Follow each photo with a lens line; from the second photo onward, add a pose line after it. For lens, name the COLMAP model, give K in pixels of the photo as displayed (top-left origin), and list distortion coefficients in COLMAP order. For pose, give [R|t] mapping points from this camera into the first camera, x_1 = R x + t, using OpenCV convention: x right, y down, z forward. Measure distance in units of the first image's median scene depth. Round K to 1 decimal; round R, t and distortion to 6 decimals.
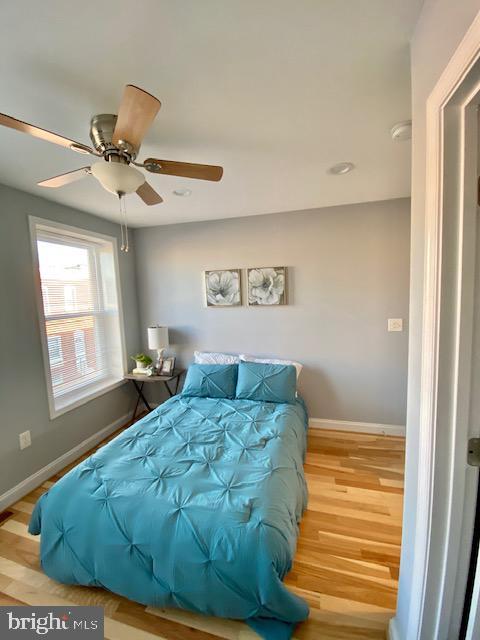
lens RADIAL K [[255.7, 0, 241.5], [0, 255.7, 316.6], [0, 0, 1]] dist [0.020468, -0.023354]
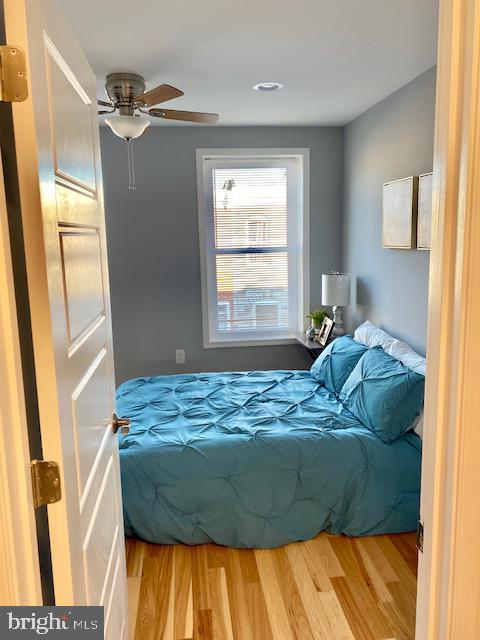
lens RADIAL K [[472.6, 0, 240.0], [0, 472.6, 320.0], [0, 0, 1]] dist [0.010477, 0.000582]
pose [[0.381281, 0.185641, -0.905628, 0.848056], [-0.073683, 0.982616, 0.170401, -0.040709], [0.921518, 0.001759, 0.388331, 0.322930]]
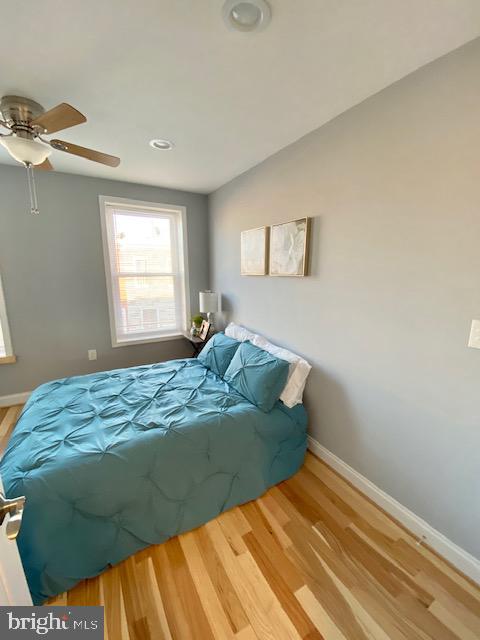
lens RADIAL K [[255.7, 0, 241.5], [0, 255.7, 316.6], [0, 0, 1]] dist [0.020468, -0.023354]
pose [[0.715679, 0.162420, -0.679281, 0.559362], [-0.091827, 0.986023, 0.139016, -0.018311], [0.692366, -0.037115, 0.720591, 0.401319]]
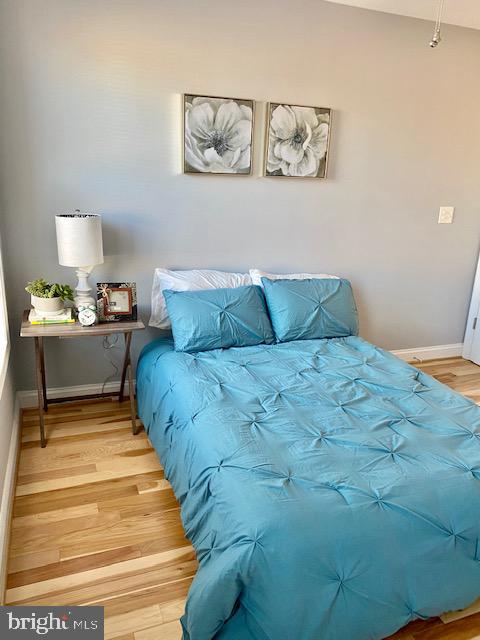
lens RADIAL K [[487.5, 0, 236.1], [0, 487.5, 318.5], [0, 0, 1]] dist [0.010090, 0.001790]
pose [[0.809492, -0.108300, 0.577057, -0.699538], [-0.019031, 0.977484, 0.210148, 0.038111], [-0.586823, -0.181095, 0.789204, 0.189351]]
